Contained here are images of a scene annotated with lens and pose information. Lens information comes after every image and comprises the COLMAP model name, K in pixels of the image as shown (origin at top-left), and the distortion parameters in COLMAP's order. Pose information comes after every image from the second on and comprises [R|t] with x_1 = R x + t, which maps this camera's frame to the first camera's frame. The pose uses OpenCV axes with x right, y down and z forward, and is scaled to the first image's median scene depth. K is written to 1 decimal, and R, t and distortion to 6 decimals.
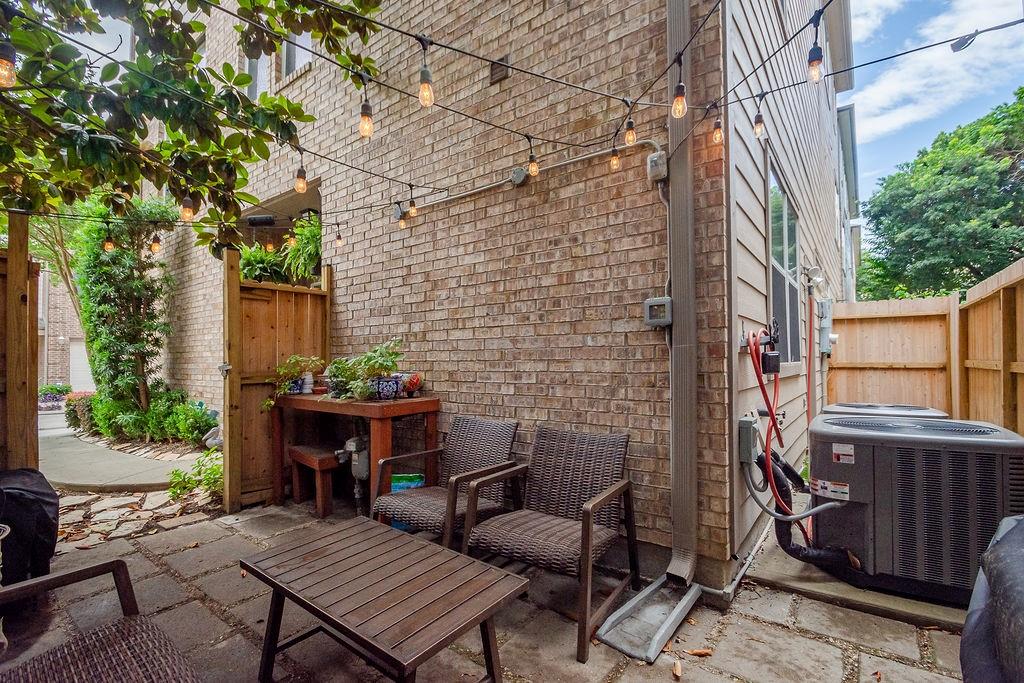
lens RADIAL K [[469.7, 0, 514.3], [0, 469.7, 362.6], [0, 0, 1]] dist [0.000050, -0.016562]
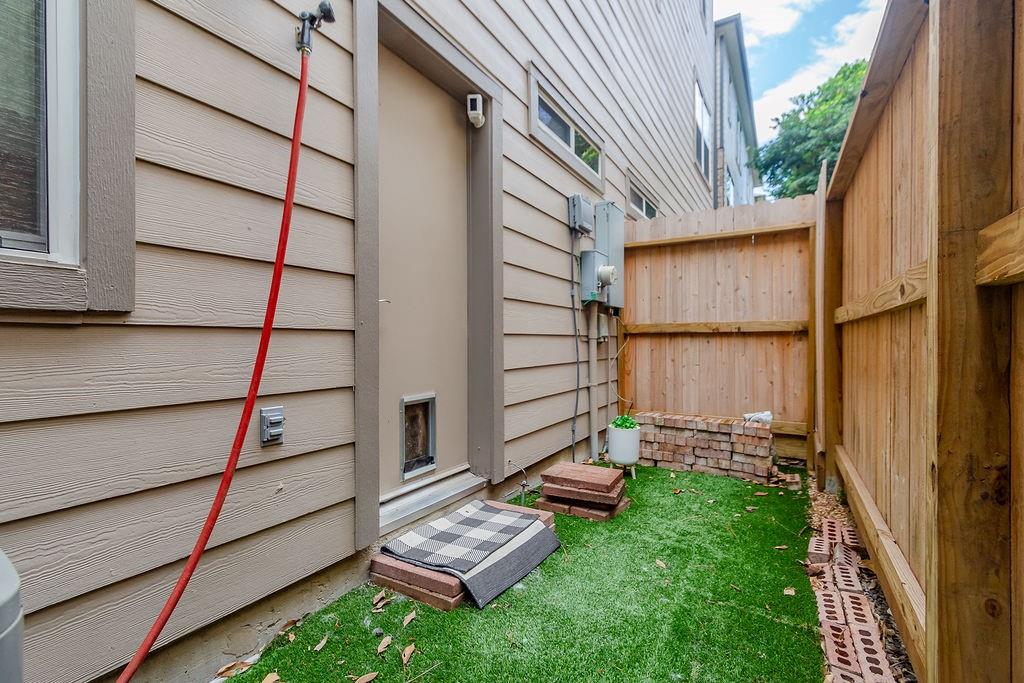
lens RADIAL K [[473.3, 0, 515.4], [0, 473.3, 348.2], [0, 0, 1]] dist [0.000617, -0.000556]
pose [[0.991997, 0.000047, 0.126258, 0.534480], [-0.001219, 0.999957, 0.009202, 0.026077], [-0.126252, -0.009282, 0.991955, 0.511046]]
